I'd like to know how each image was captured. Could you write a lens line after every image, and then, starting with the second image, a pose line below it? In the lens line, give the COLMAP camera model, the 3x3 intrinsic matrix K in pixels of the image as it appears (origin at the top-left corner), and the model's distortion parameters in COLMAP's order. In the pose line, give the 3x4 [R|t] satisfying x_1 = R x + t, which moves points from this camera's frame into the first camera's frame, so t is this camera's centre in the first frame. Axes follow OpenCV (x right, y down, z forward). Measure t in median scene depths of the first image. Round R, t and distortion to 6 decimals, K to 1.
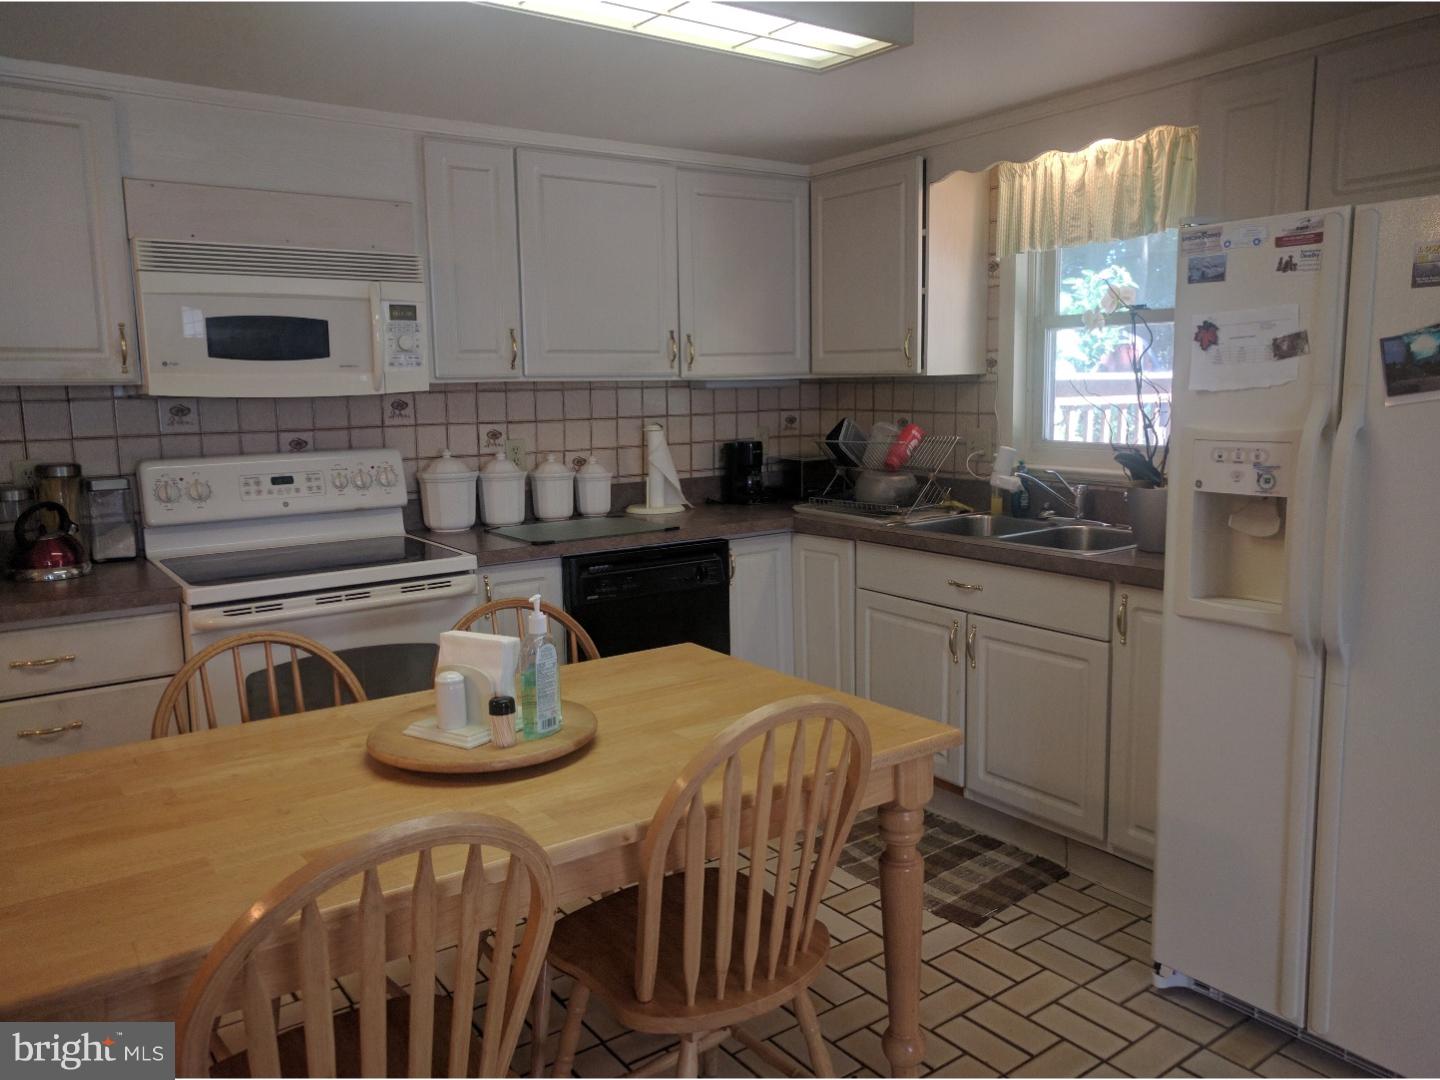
lens RADIAL K [[1089.3, 0, 726.0], [0, 1089.3, 524.9], [0, 0, 1]] dist [0.017081, 0.011806]
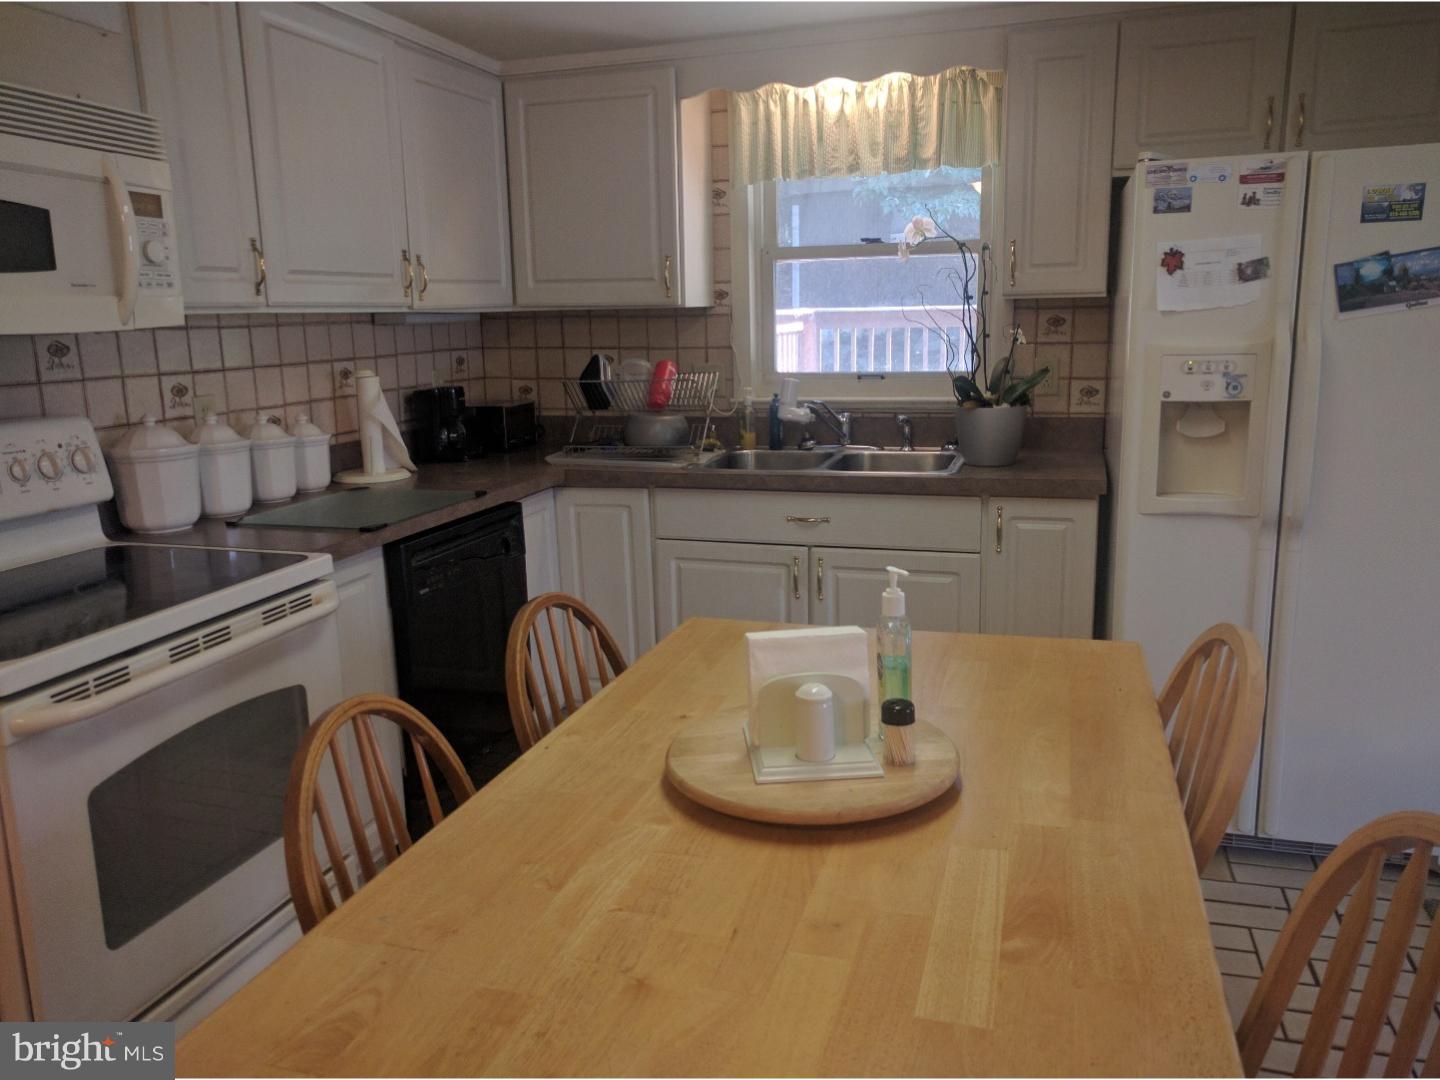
lens RADIAL K [[1089.3, 0, 726.0], [0, 1089.3, 524.9], [0, 0, 1]] dist [0.017081, 0.011806]
pose [[0.798033, -0.118097, 0.590929, -0.405328], [0.089621, 0.992963, 0.077413, -0.021368], [-0.595913, -0.008818, 0.803001, 0.242561]]
